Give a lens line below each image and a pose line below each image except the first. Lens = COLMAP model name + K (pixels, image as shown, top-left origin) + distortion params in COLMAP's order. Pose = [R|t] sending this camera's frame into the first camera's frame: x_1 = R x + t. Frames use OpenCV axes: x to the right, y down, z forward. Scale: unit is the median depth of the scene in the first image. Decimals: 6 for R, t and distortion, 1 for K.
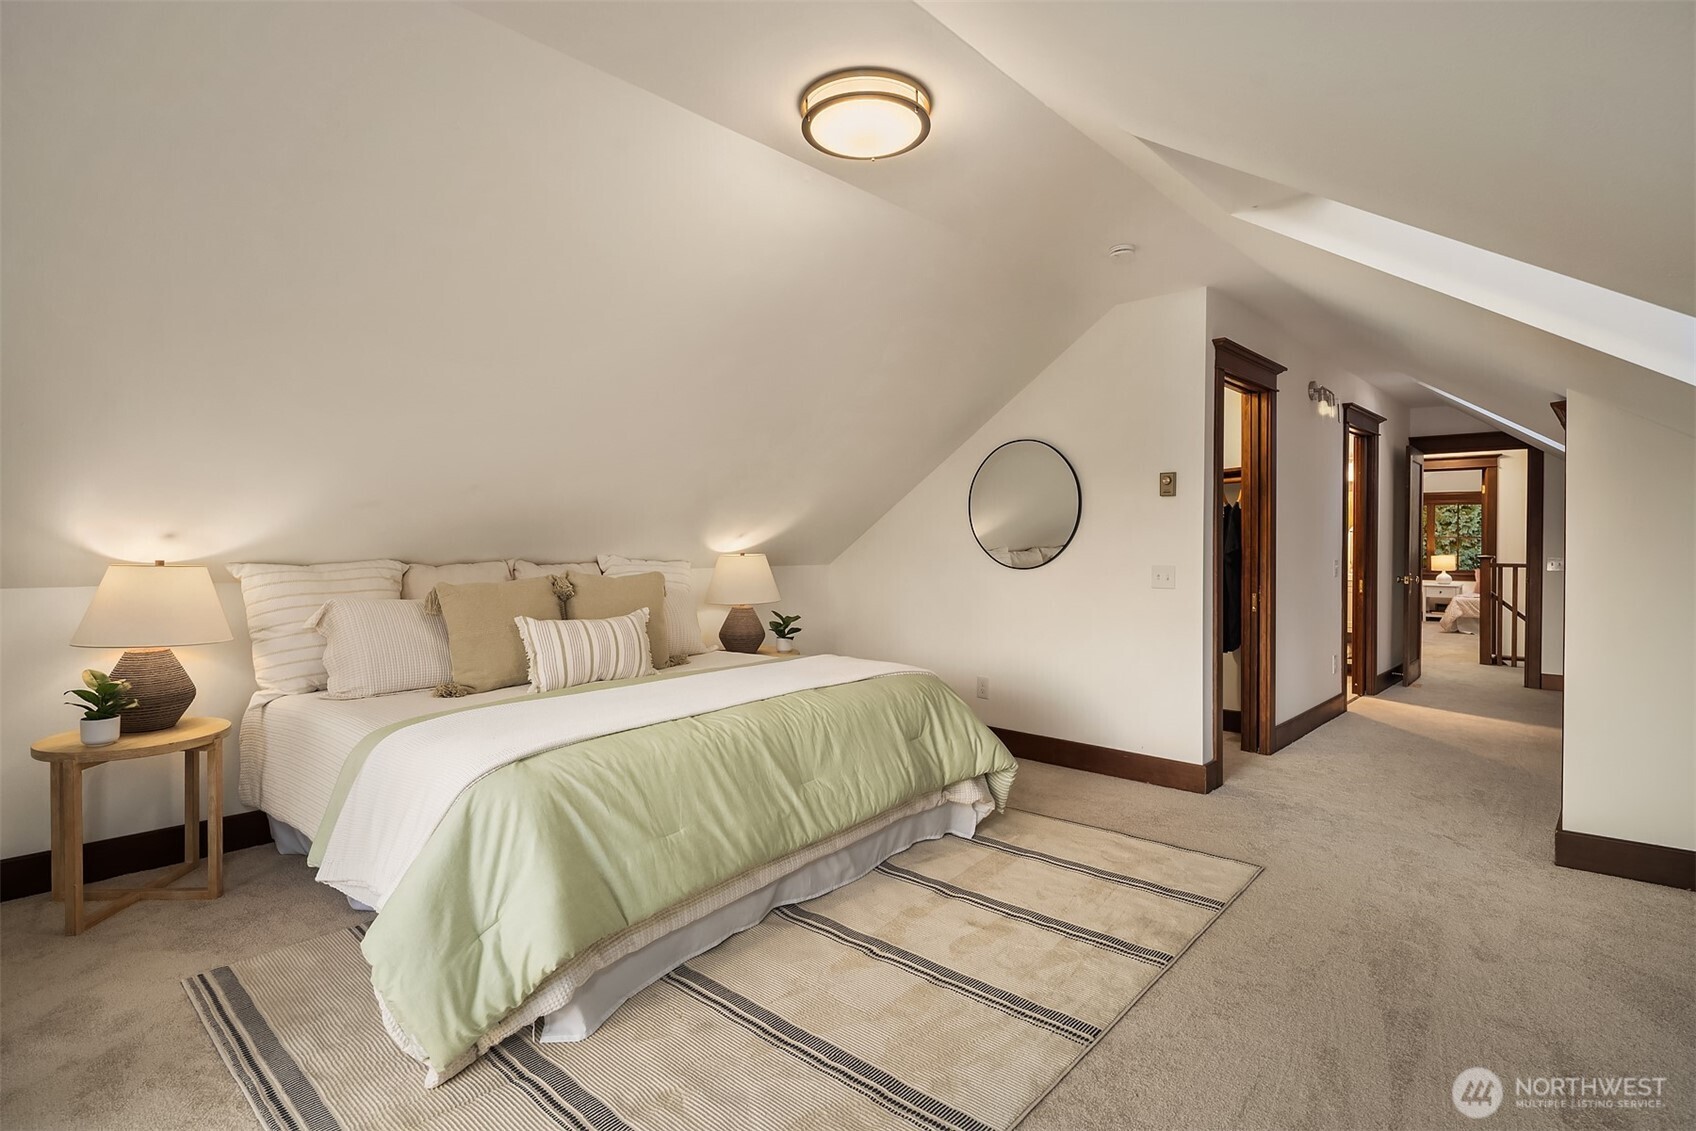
lens RADIAL K [[838.4, 0, 855.0], [0, 838.4, 551.8], [0, 0, 1]] dist [0.072406, 0.000084]
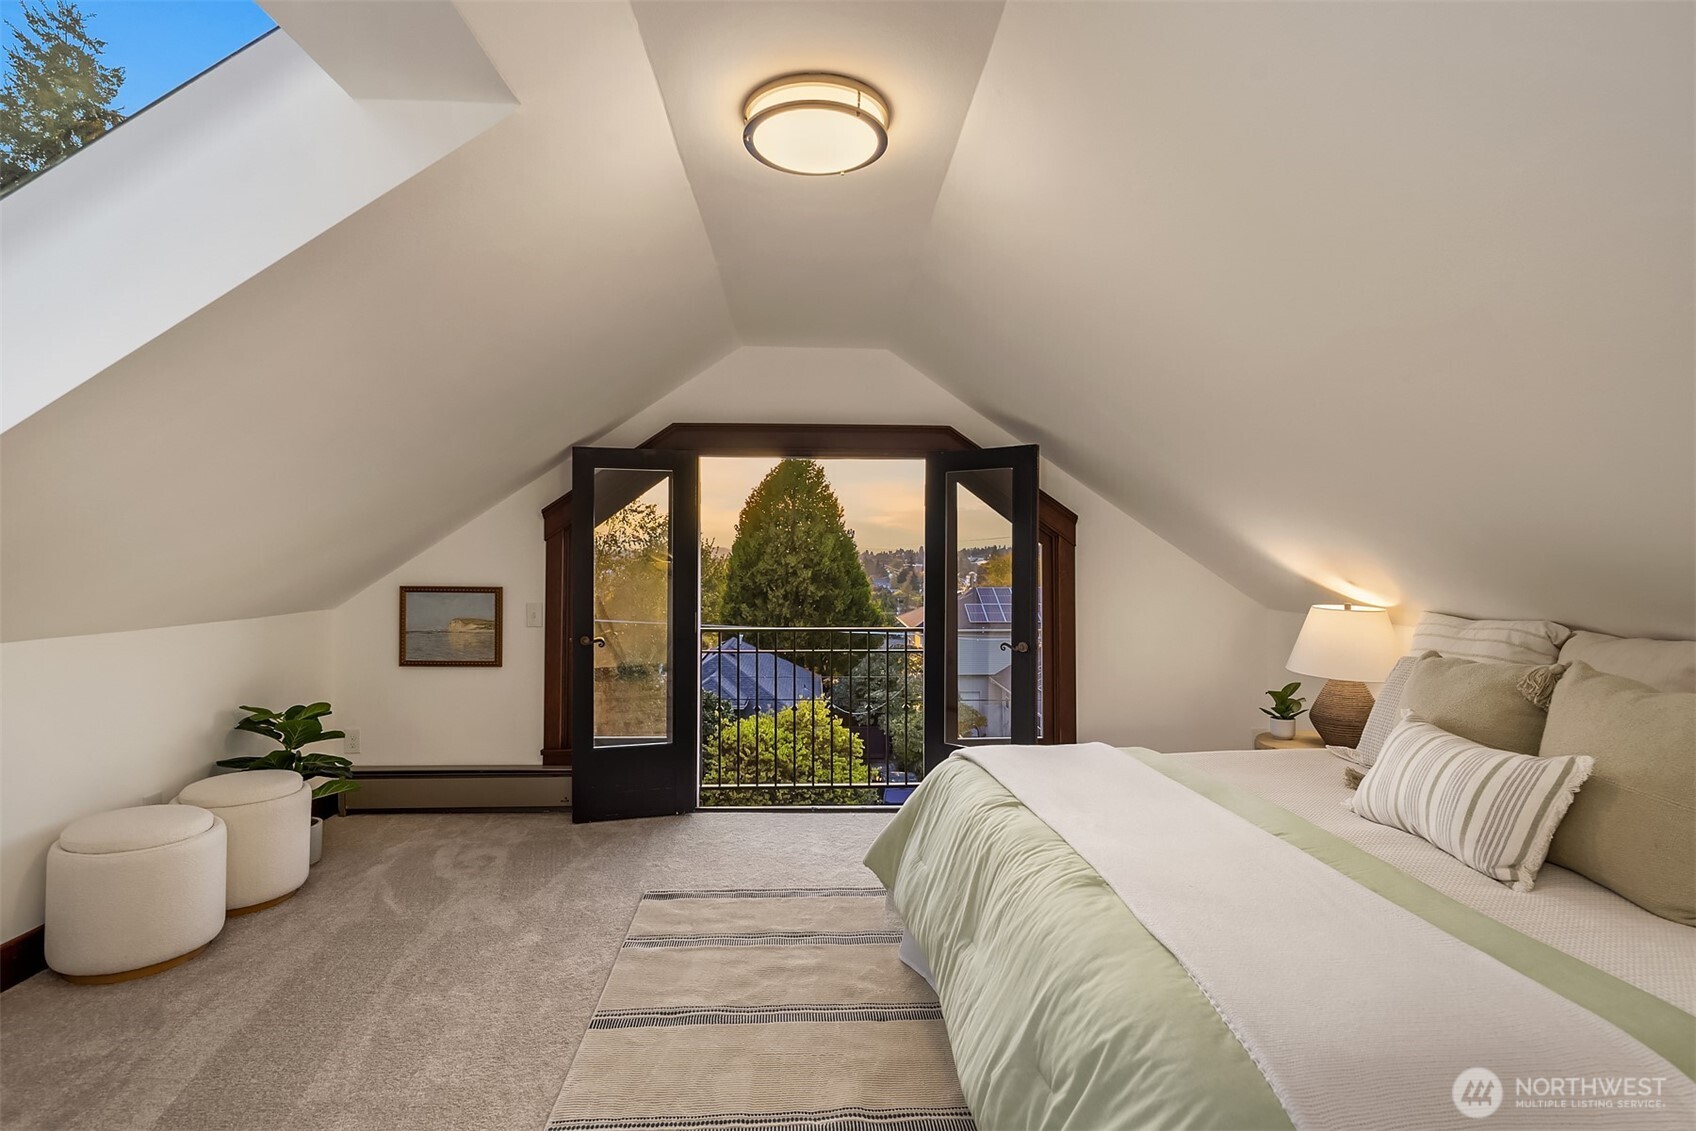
lens RADIAL K [[822.0, 0, 837.3], [0, 822.0, 545.6], [0, 0, 1]] dist [0.012855, -0.011911]
pose [[-0.713954, -0.009556, -0.700128, 0.503096], [-0.009726, 0.999946, -0.003730, -0.059337], [0.700125, 0.004146, -0.714008, 1.377882]]
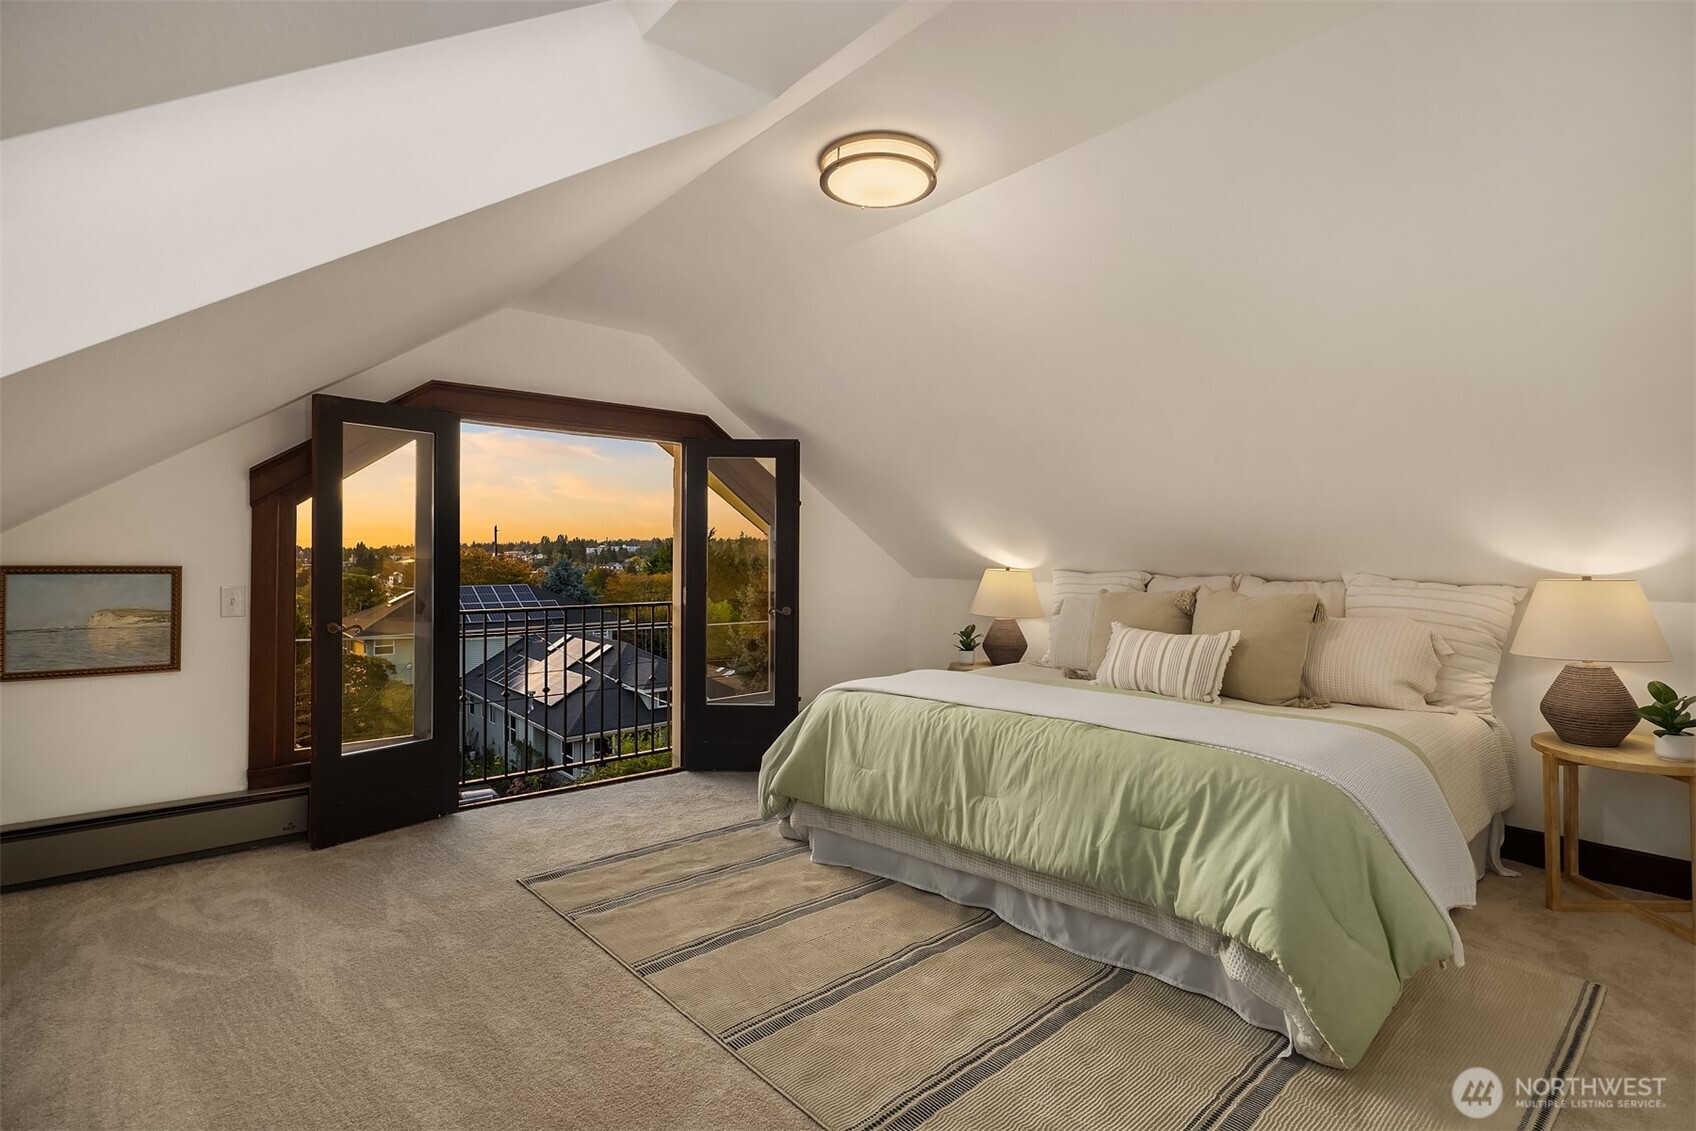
lens RADIAL K [[822.0, 0, 837.3], [0, 822.0, 545.6], [0, 0, 1]] dist [0.012855, -0.011911]
pose [[-0.130985, -0.011738, -0.991315, 0.910578], [-0.013441, 0.999859, -0.010064, -0.011202], [0.991293, 0.012006, -0.131124, 0.920820]]
